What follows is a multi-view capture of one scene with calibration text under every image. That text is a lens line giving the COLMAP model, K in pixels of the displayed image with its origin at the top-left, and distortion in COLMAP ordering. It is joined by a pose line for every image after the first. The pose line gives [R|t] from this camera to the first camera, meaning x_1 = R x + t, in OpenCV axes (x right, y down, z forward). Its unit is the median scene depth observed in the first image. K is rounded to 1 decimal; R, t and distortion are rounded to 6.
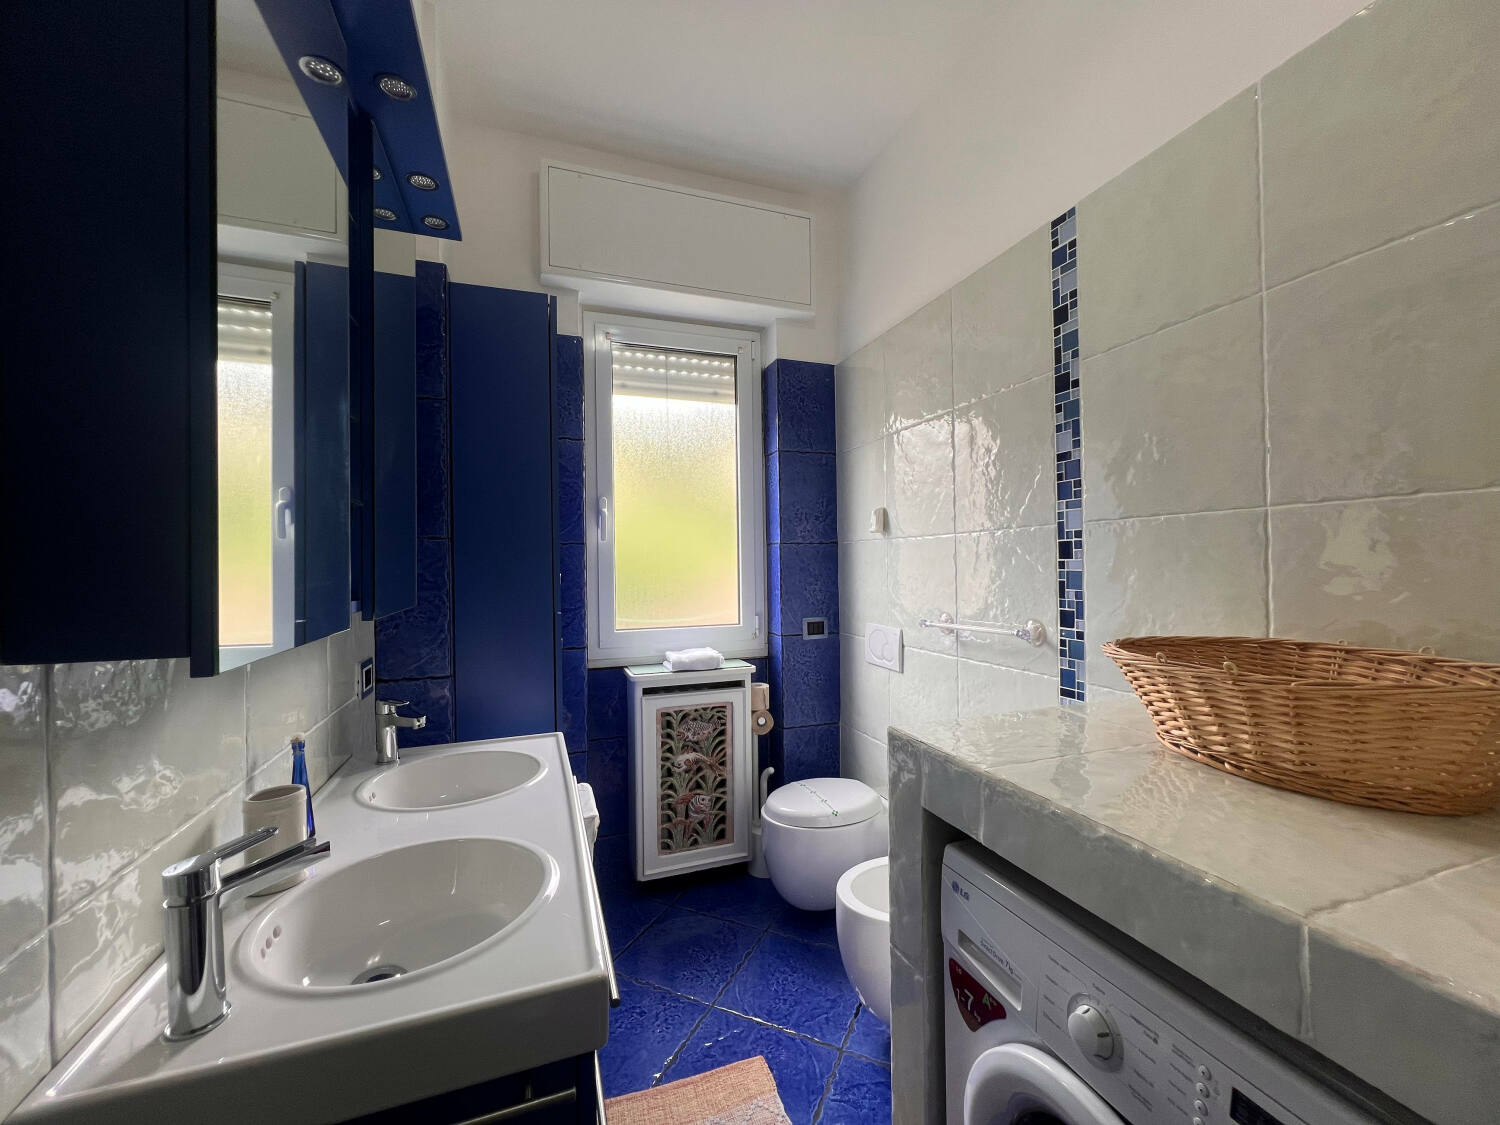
lens RADIAL K [[601.3, 0, 748.8], [0, 601.3, 562.6], [0, 0, 1]] dist [-0.002645, 0.000710]
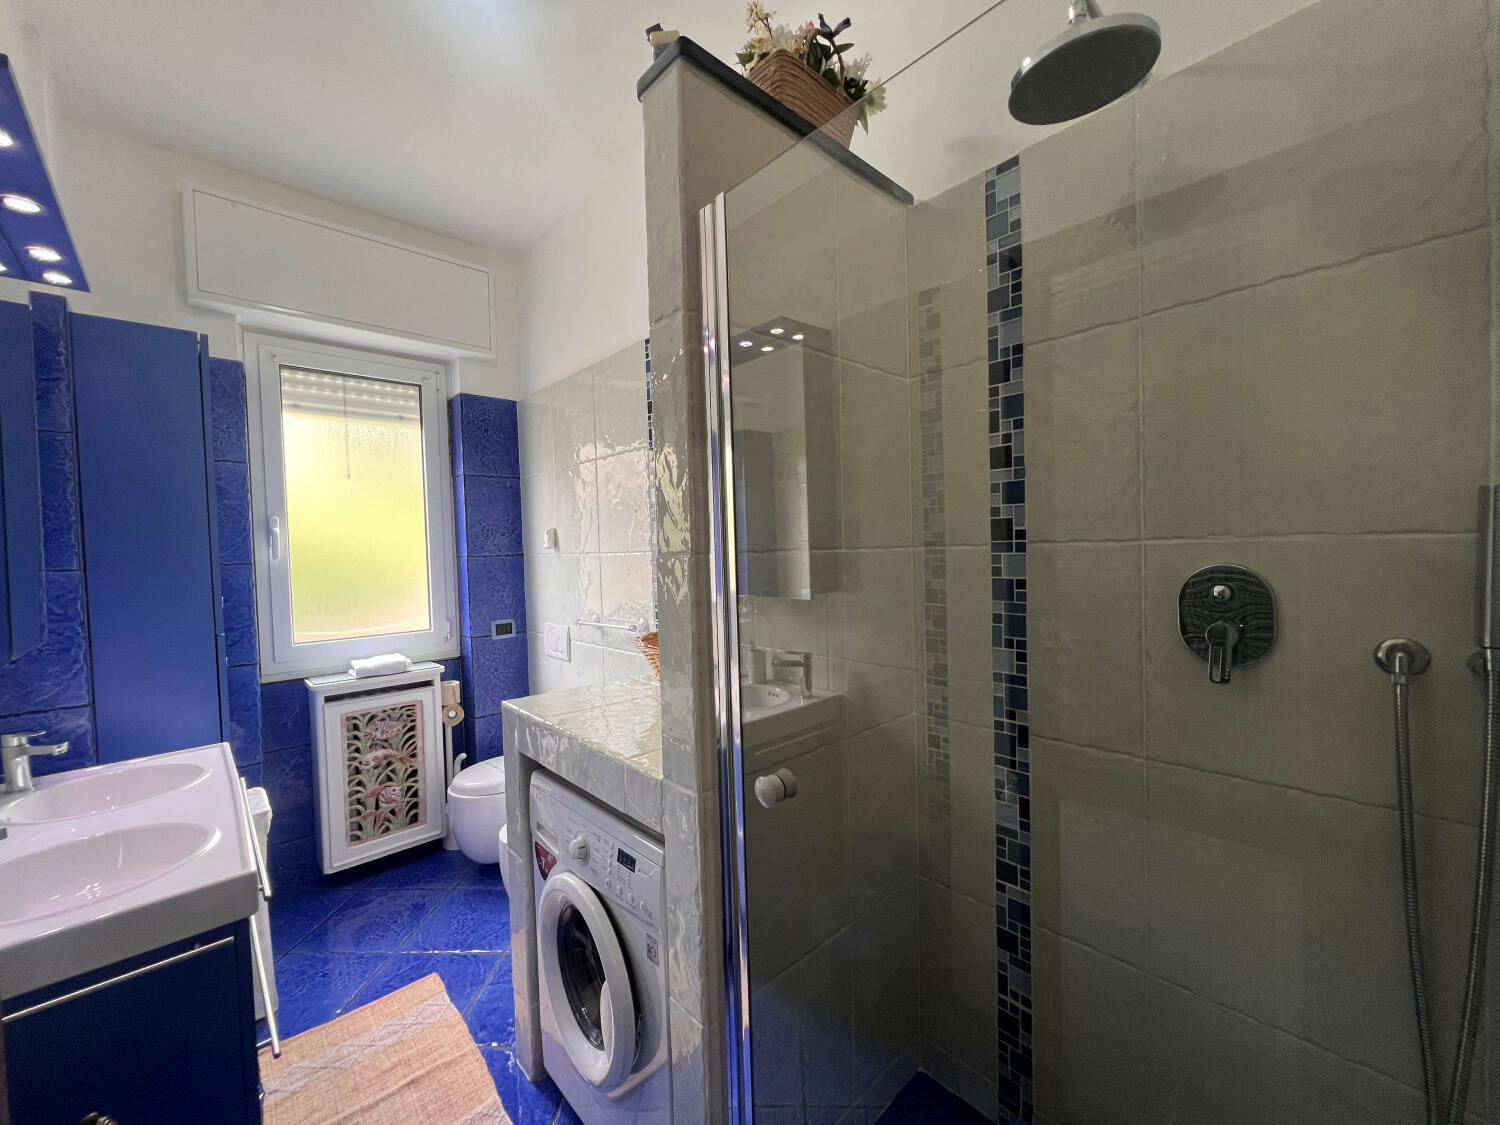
lens RADIAL K [[601.3, 0, 748.8], [0, 601.3, 562.6], [0, 0, 1]] dist [-0.002645, 0.000710]
pose [[0.919127, -0.023801, 0.393241, 0.100556], [0.015133, 0.999570, 0.025128, -0.044439], [-0.393670, -0.017145, 0.919092, -0.271954]]
